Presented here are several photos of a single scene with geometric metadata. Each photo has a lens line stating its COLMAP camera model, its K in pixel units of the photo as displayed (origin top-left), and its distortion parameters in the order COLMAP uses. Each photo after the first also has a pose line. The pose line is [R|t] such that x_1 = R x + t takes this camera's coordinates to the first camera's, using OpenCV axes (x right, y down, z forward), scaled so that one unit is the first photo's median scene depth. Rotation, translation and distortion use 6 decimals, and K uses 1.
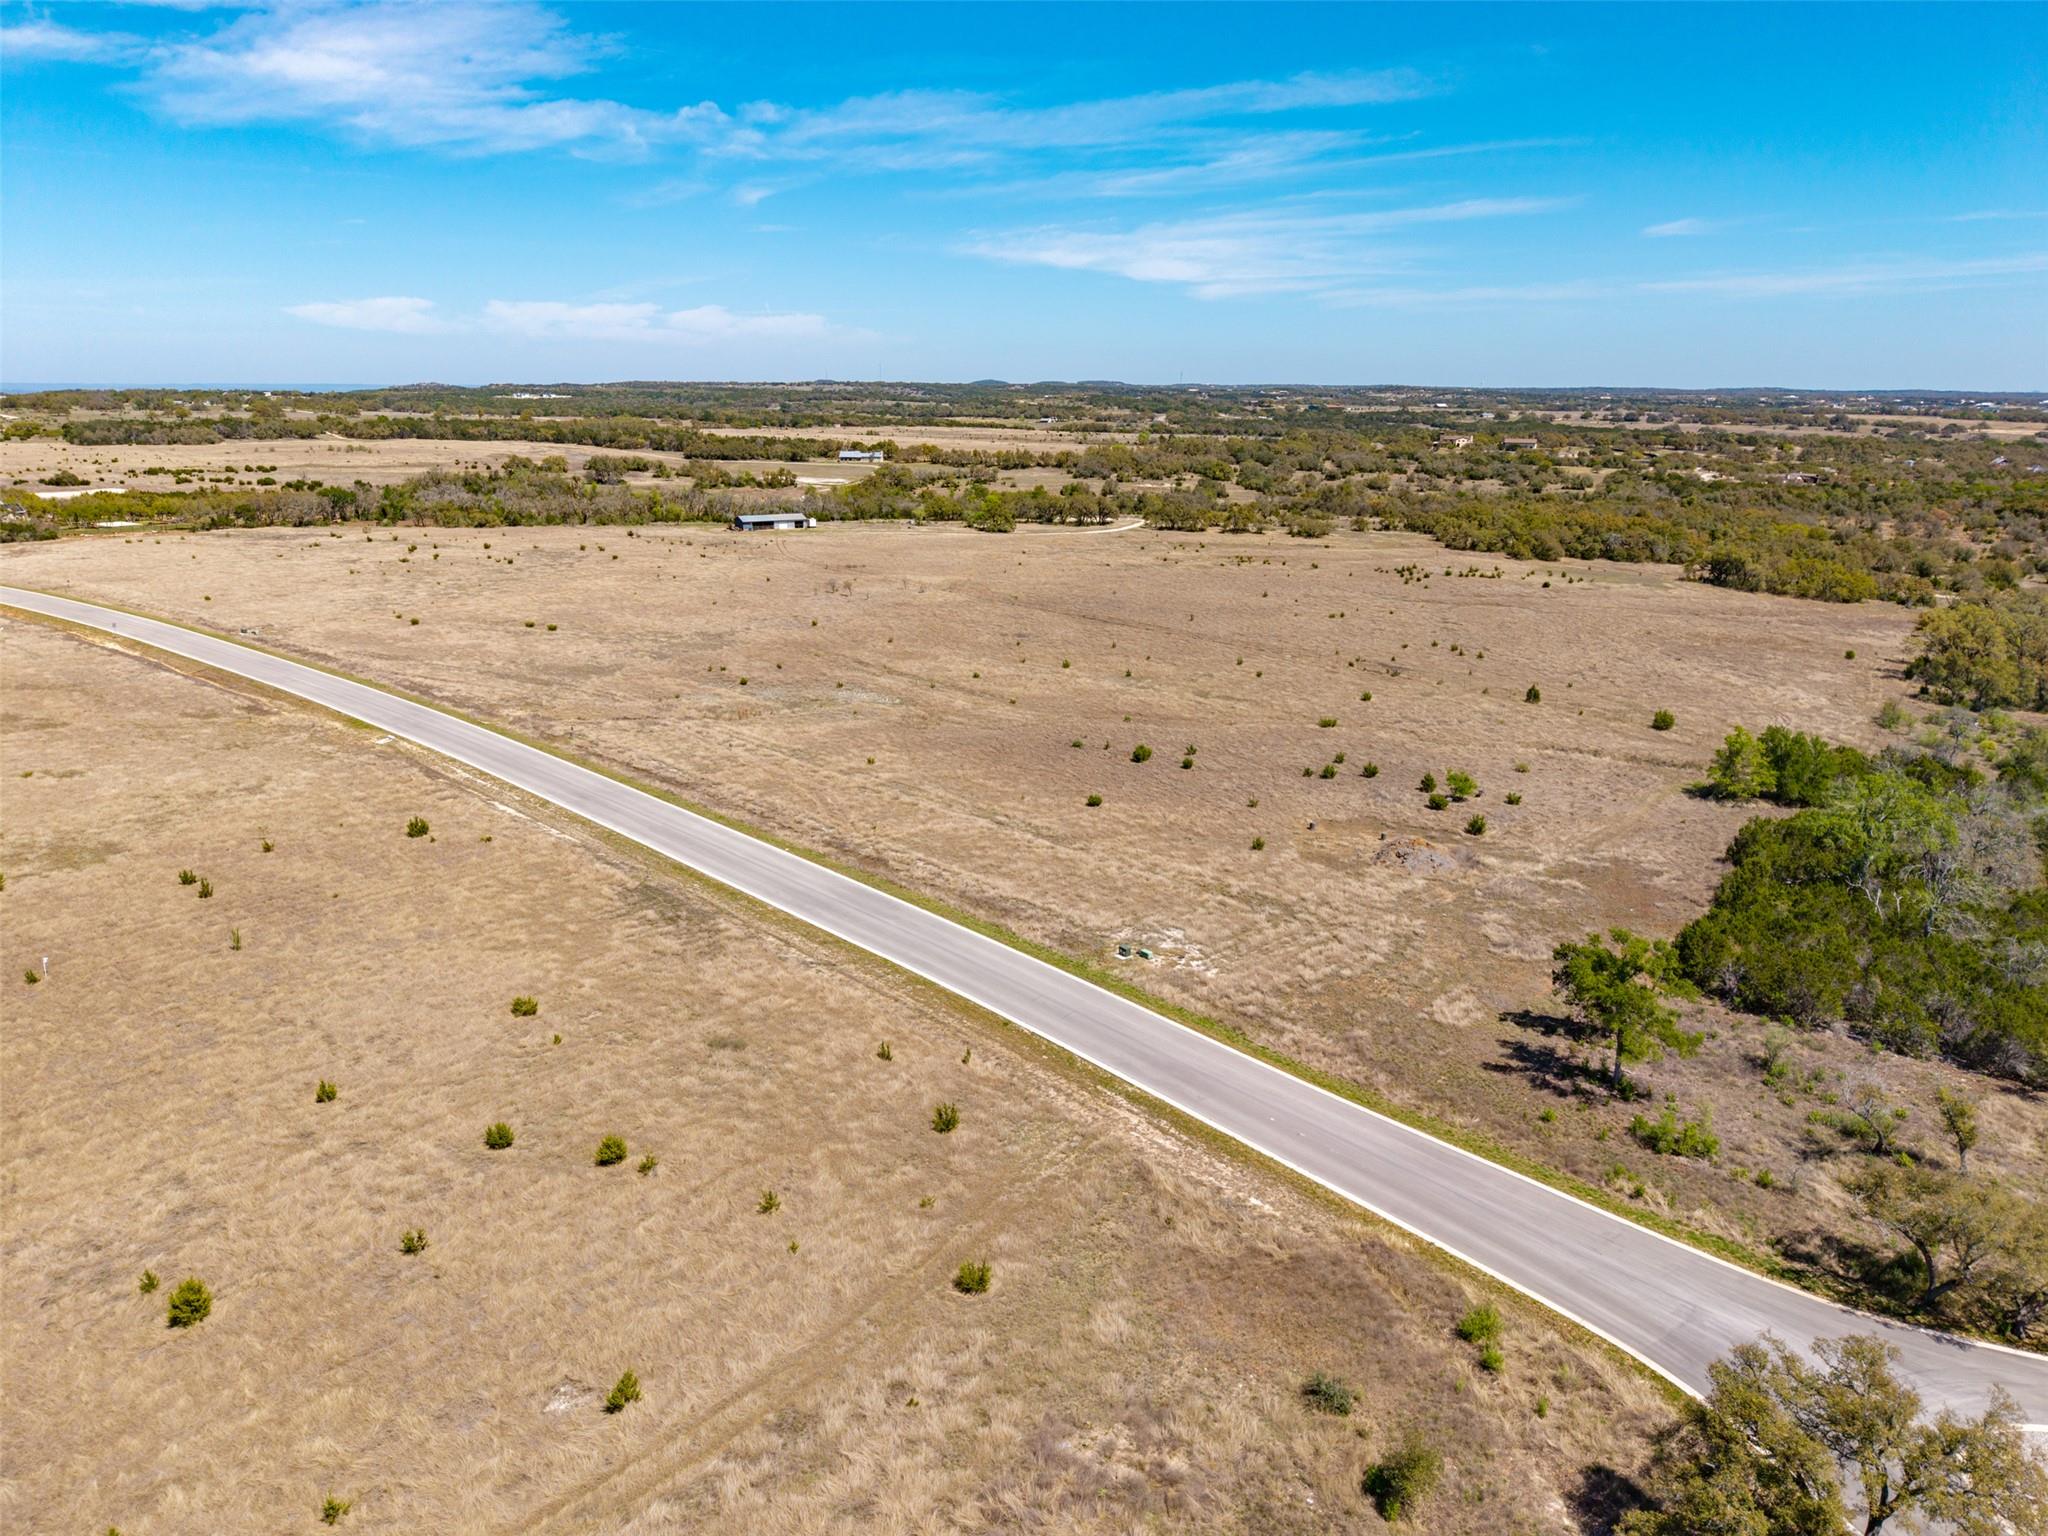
lens RADIAL K [[1368.5, 0, 1019.2], [0, 1368.5, 758.4], [0, 0, 1]] dist [0.029672, -0.029141]
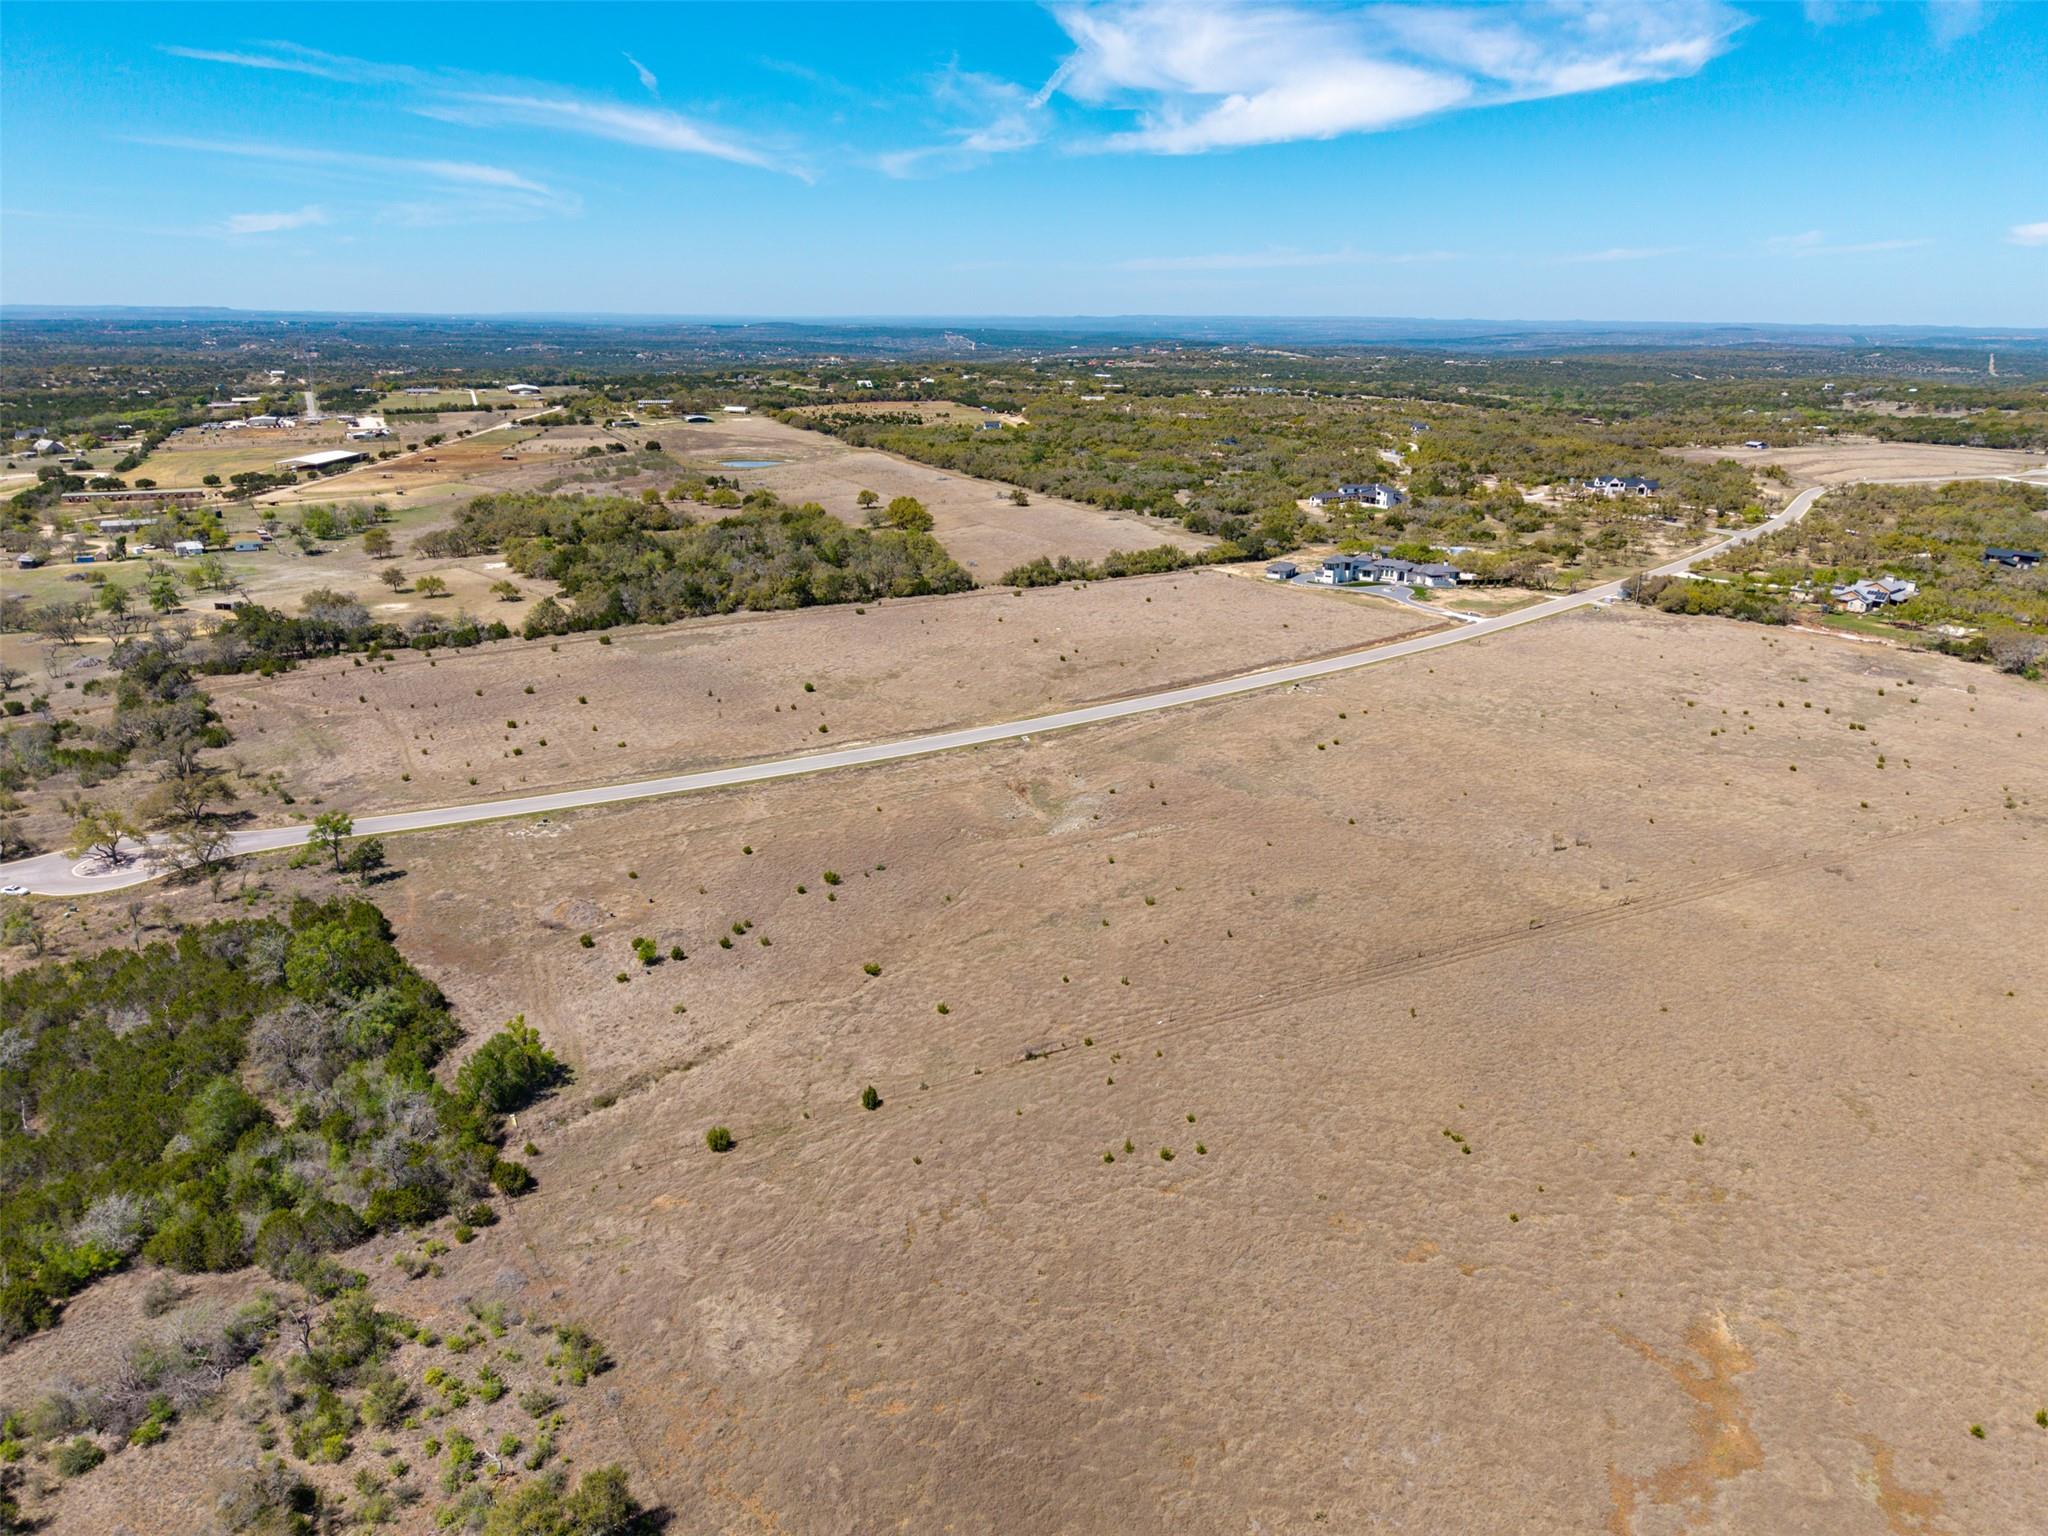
lens RADIAL K [[1368.5, 0, 1027.6], [0, 1368.5, 771.1], [0, 0, 1]] dist [0.029672, -0.029141]
pose [[-0.311216, 0.294904, -0.903425, 1.516087], [-0.258752, 0.888424, 0.379144, -0.821514], [0.914435, 0.351759, -0.200185, 1.722393]]
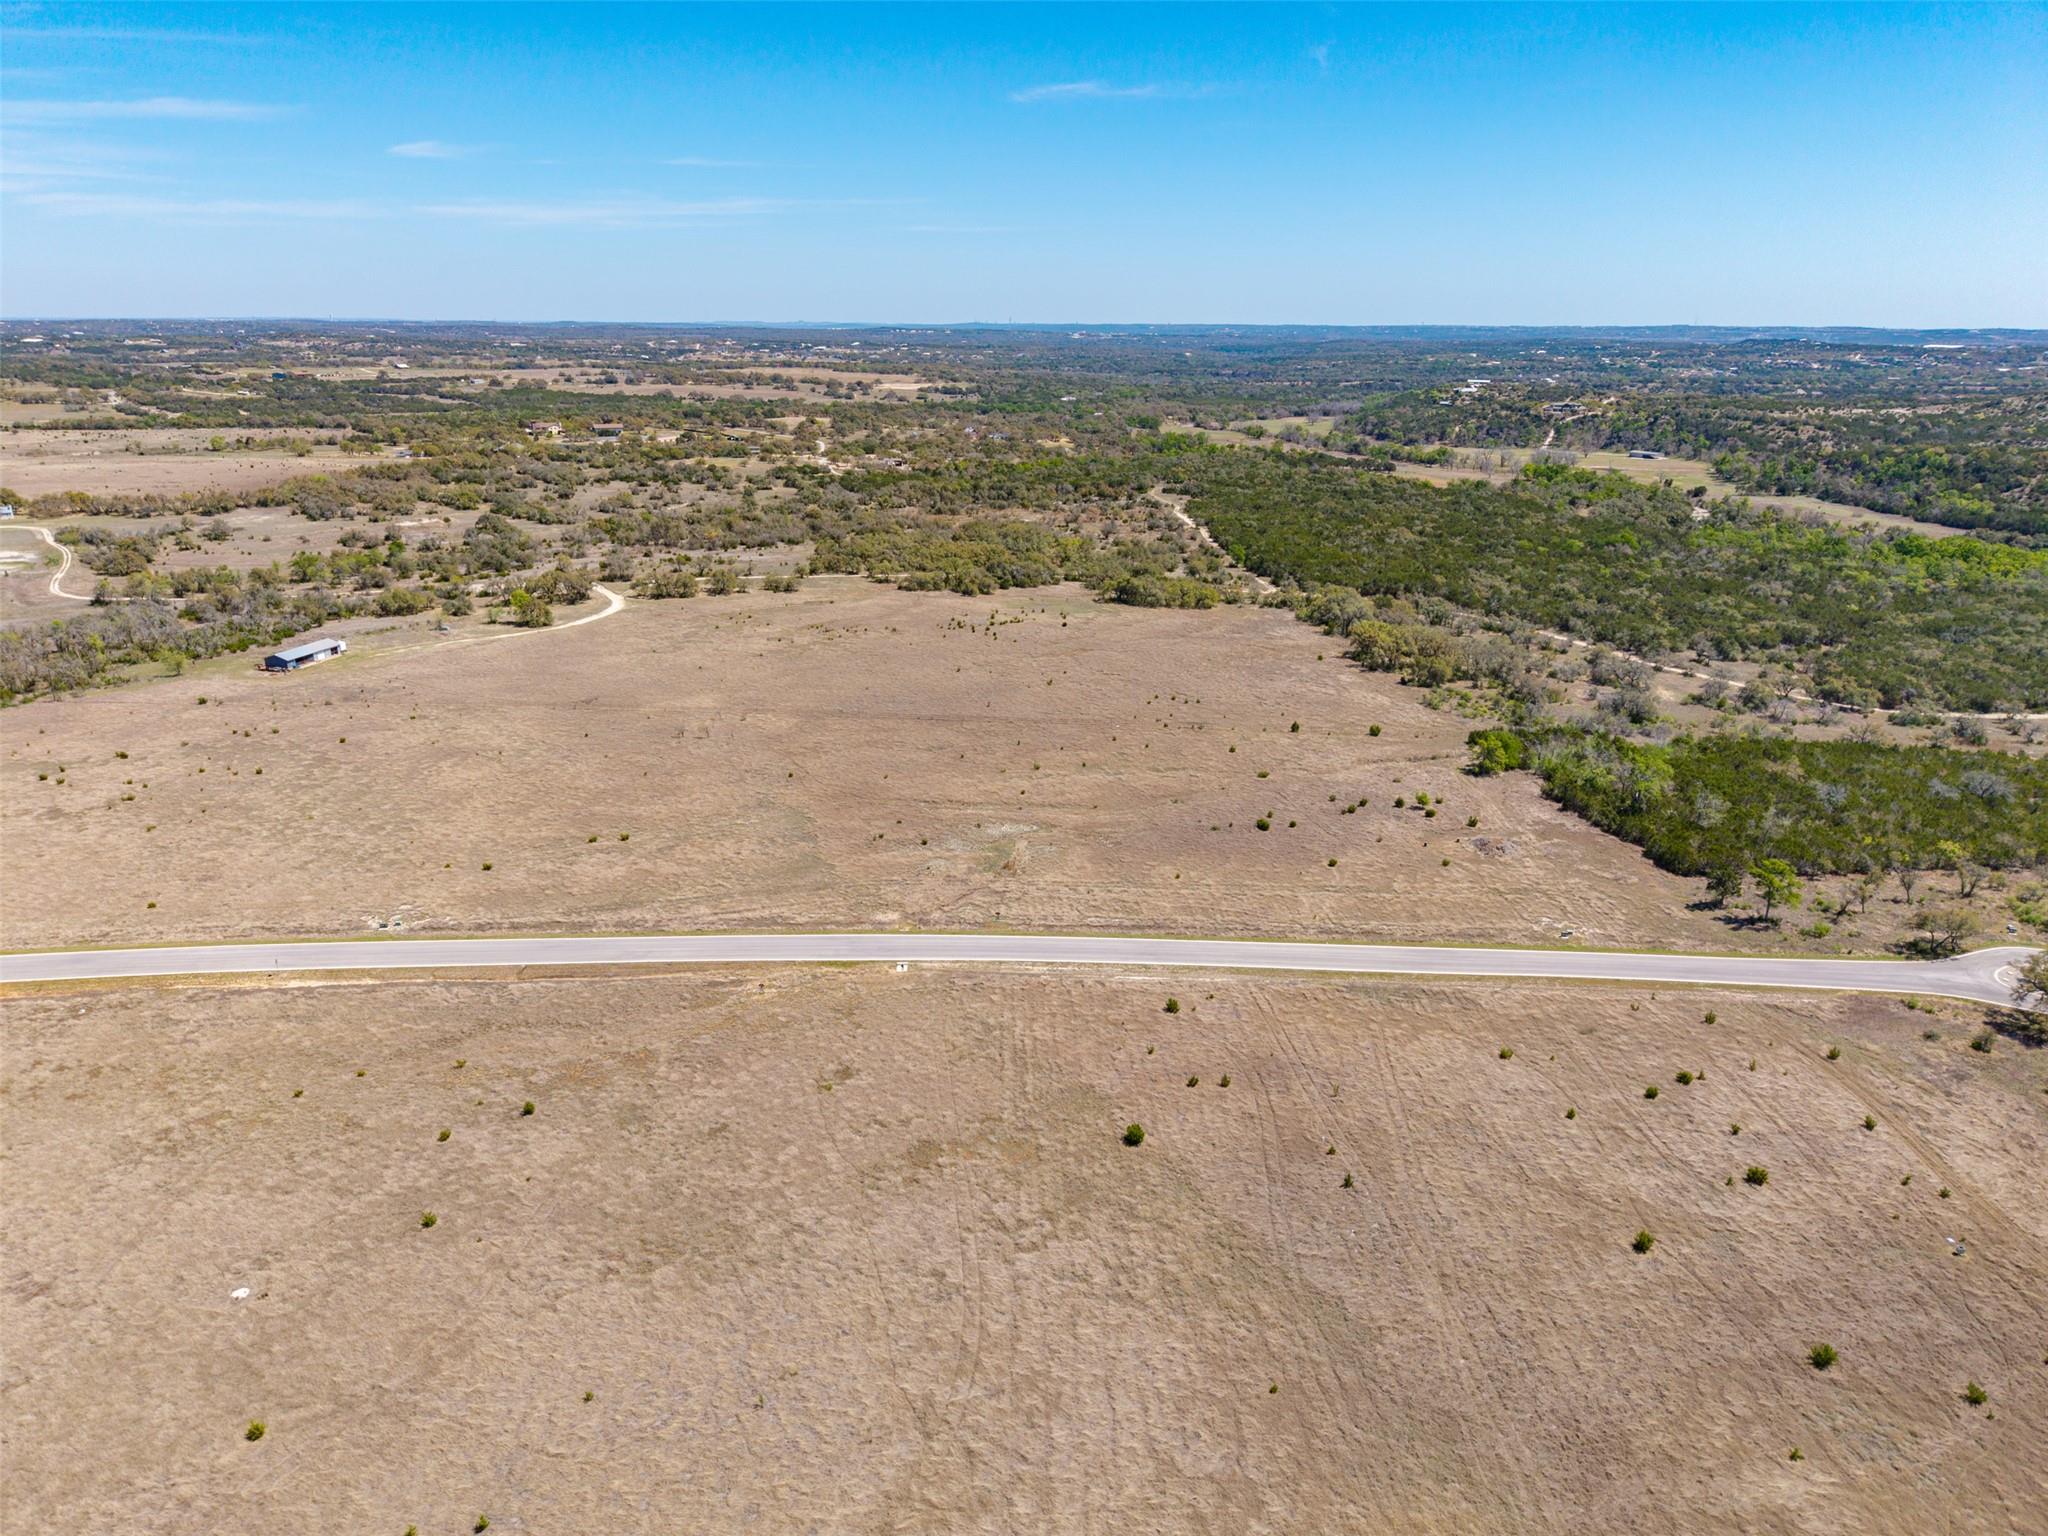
lens RADIAL K [[1368.5, 0, 1014.9], [0, 1368.5, 778.5], [0, 0, 1]] dist [0.029672, -0.029141]
pose [[0.716360, -0.222496, 0.661305, -1.371316], [0.180582, 0.974622, 0.132295, -0.378984], [-0.673958, 0.024649, 0.738359, 0.045797]]
